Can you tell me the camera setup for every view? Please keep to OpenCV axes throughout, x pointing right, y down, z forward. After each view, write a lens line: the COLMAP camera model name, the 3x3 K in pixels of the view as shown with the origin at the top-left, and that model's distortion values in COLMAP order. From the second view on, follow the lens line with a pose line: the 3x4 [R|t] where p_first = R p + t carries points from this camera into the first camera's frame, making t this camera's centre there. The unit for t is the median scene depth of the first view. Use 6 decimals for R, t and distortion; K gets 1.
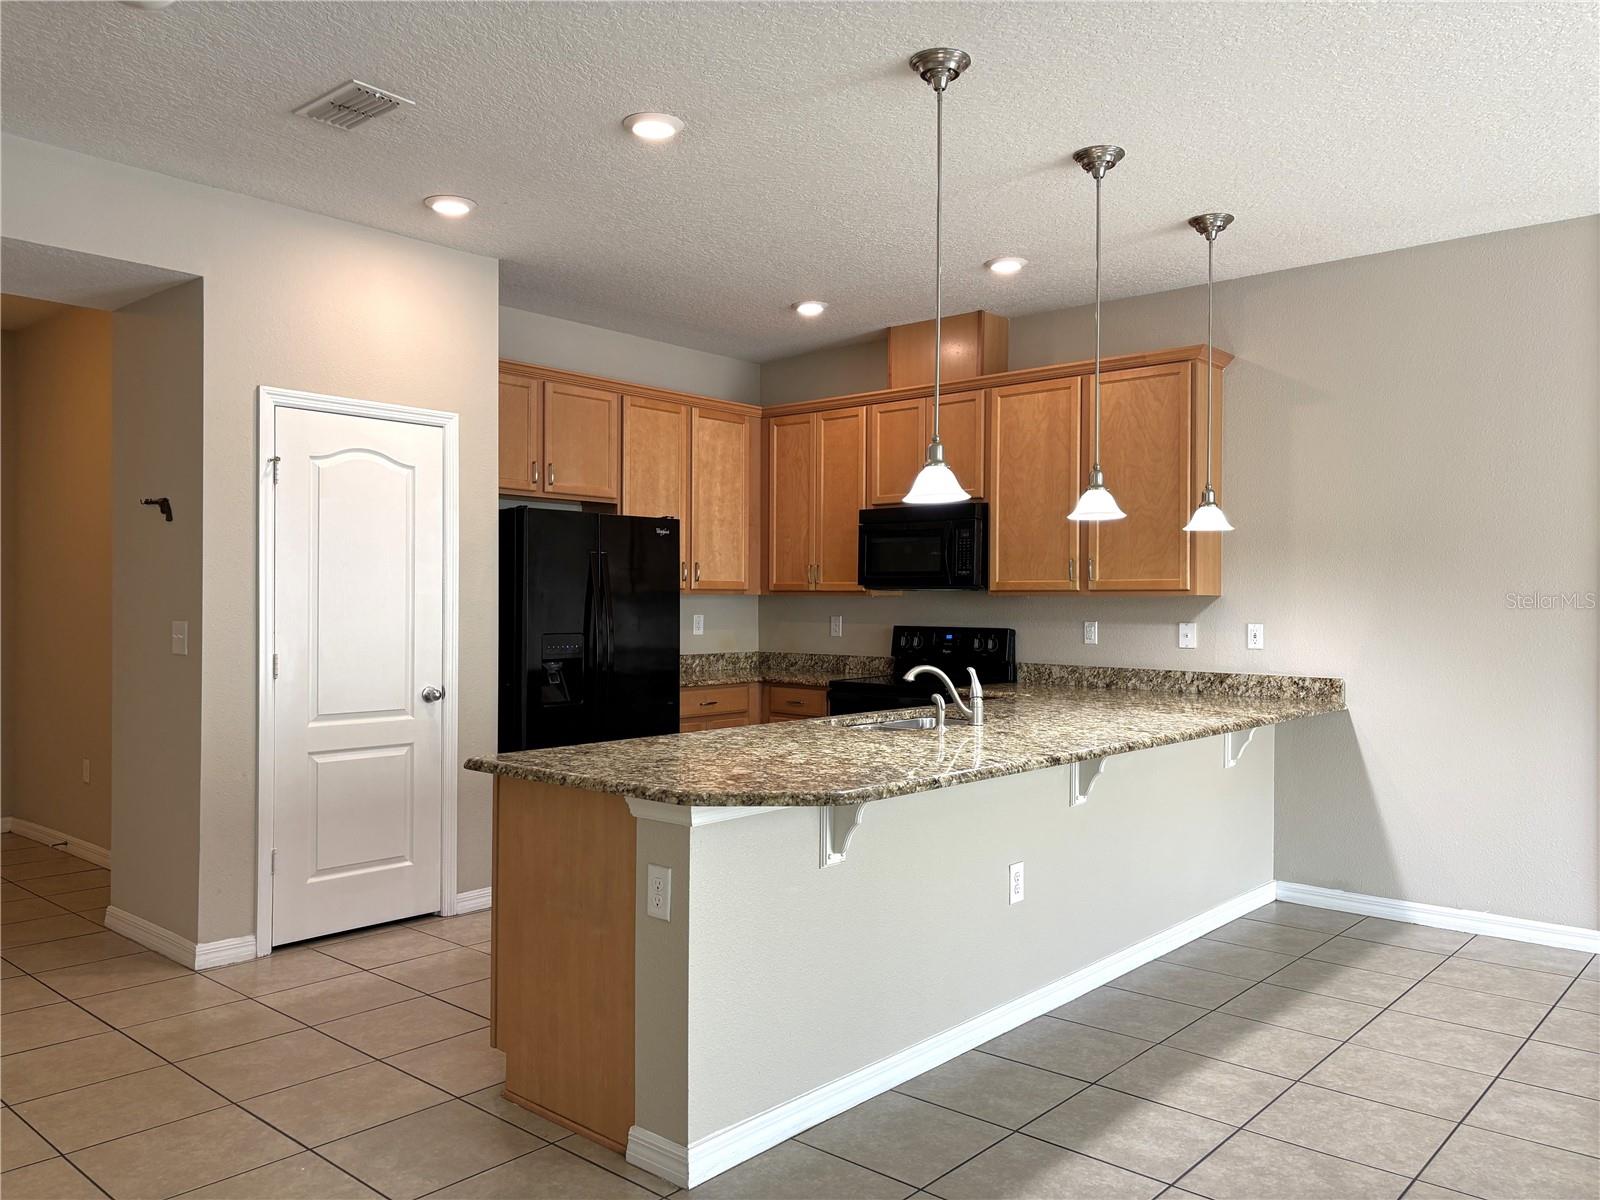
lens RADIAL K [[1219.1, 0, 800.0], [0, 1219.1, 600.0], [0, 0, 1]] dist [0.063504, -0.087873]
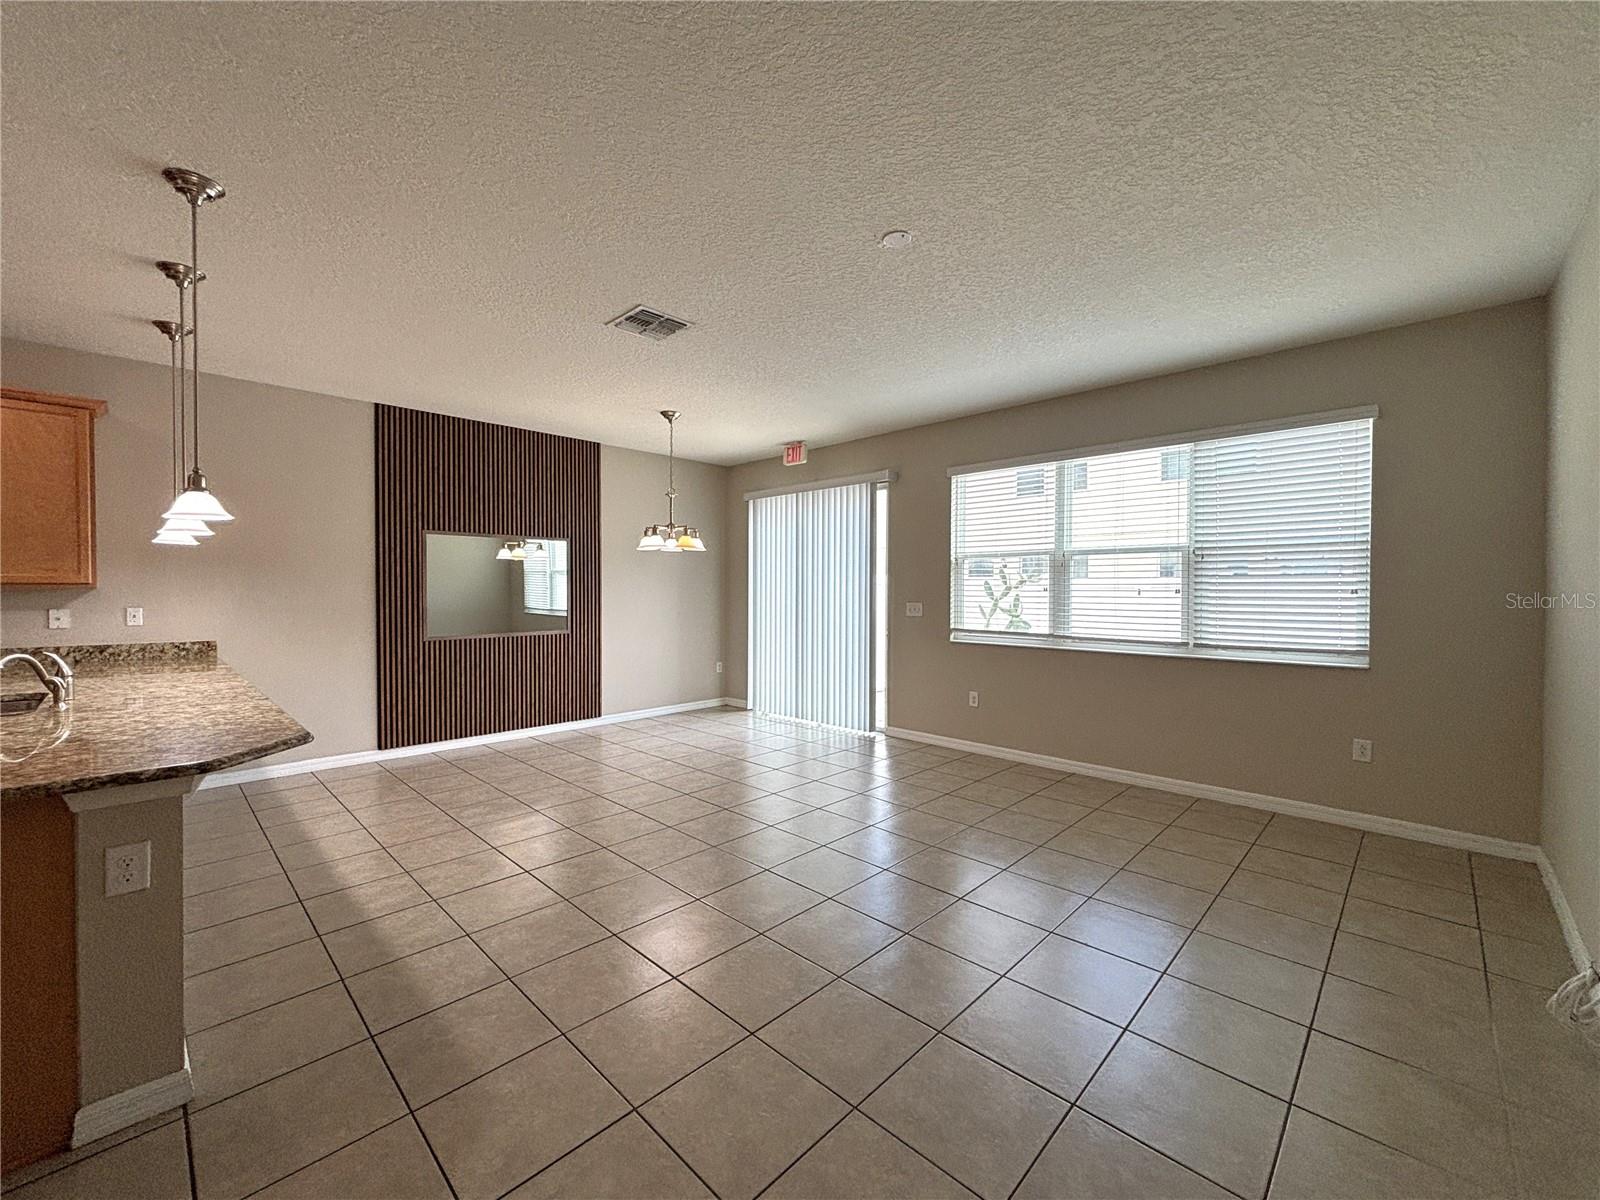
lens RADIAL K [[651.7, 0, 794.9], [0, 651.7, 593.4], [0, 0, 1]] dist [0.010634, -0.000094]
pose [[0.056827, -0.010859, 0.998325, -0.341879], [0.000350, 0.999941, 0.010856, -0.005463], [-0.998384, -0.000267, 0.056827, 0.195821]]
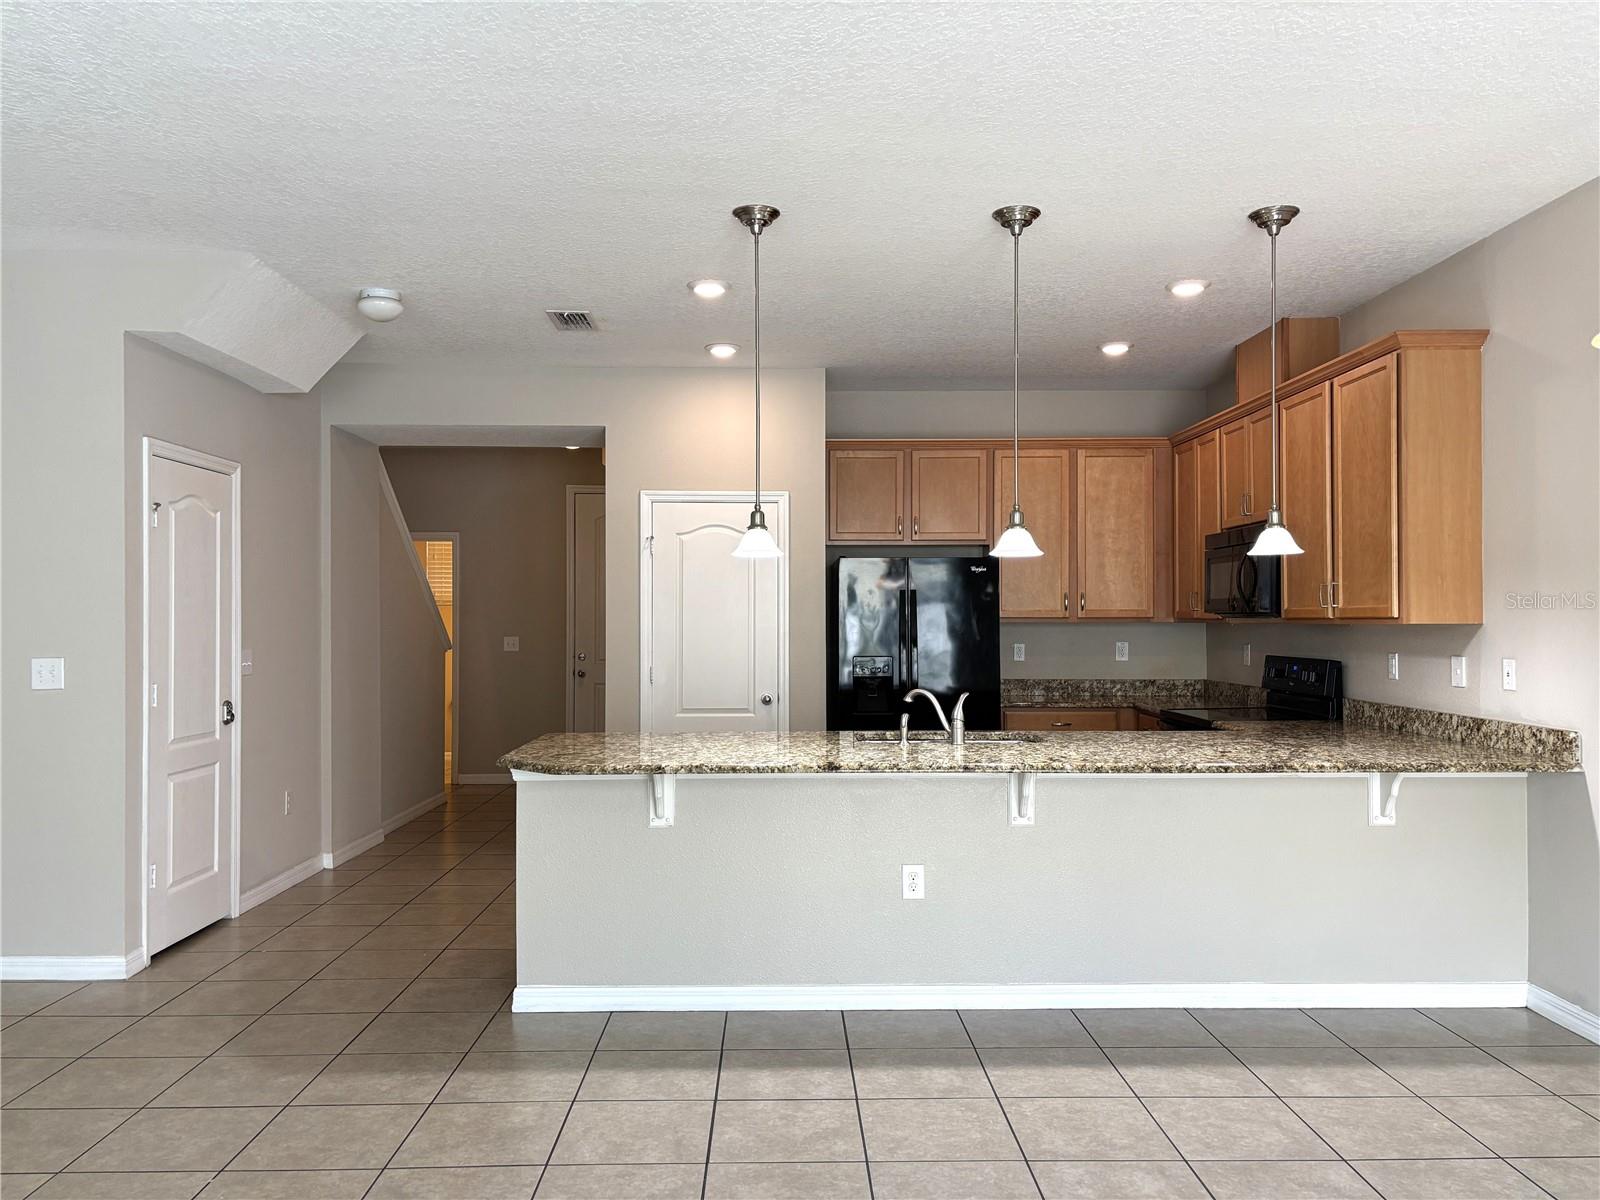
lens RADIAL K [[1242.8, 0, 791.8], [0, 1242.8, 593.1], [0, 0, 1]] dist [0.076773, -0.088333]
pose [[0.668037, -0.022989, -0.743773, 0.669177], [0.006923, 0.999671, -0.024680, -0.006473], [0.744096, 0.011338, 0.667977, 0.097130]]
